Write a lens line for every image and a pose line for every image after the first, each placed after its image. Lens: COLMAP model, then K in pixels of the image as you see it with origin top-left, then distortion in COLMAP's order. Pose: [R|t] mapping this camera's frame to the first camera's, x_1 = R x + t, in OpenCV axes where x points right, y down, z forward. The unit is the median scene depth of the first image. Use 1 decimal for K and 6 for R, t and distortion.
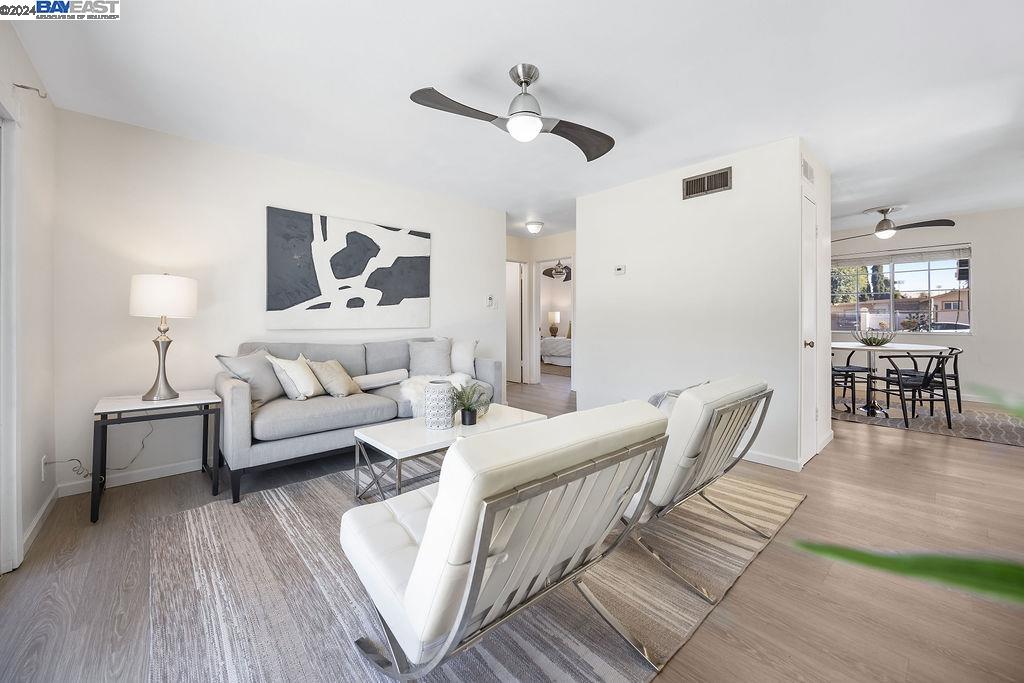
lens RADIAL K [[397.7, 0, 510.0], [0, 397.7, 320.1], [0, 0, 1]] dist [0.001364, -0.000182]
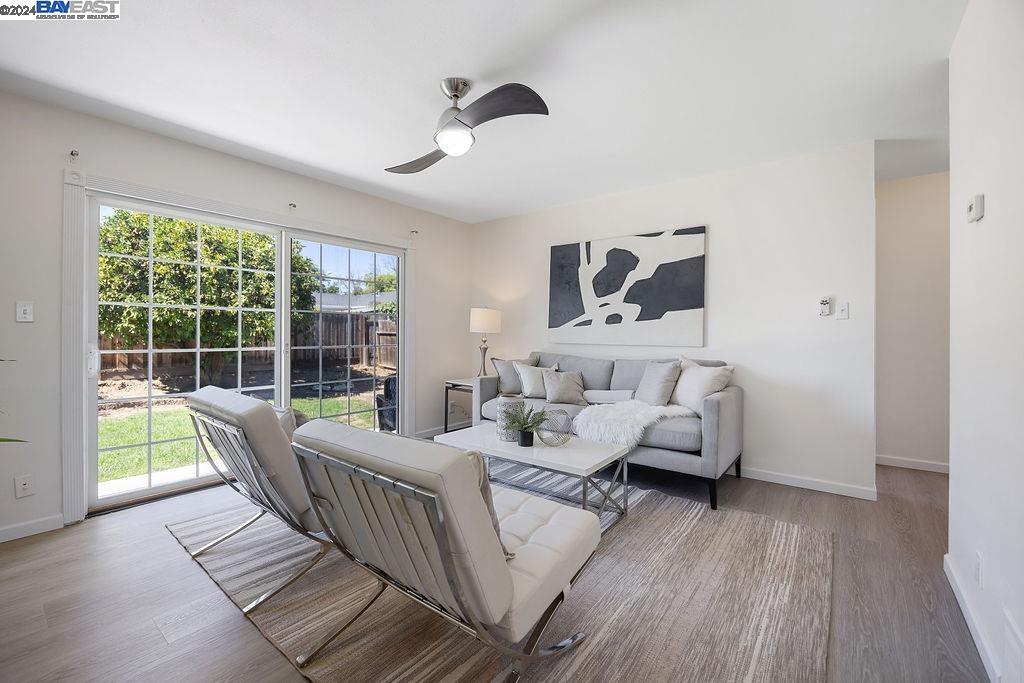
lens RADIAL K [[432.8, 0, 511.1], [0, 432.8, 335.2], [0, 0, 1]] dist [0.000173, 0.000001]
pose [[0.179532, 0.010987, -0.983691, 0.653195], [-0.005827, 0.999932, 0.010105, -0.012075], [0.983735, 0.003918, 0.179584, 0.550180]]
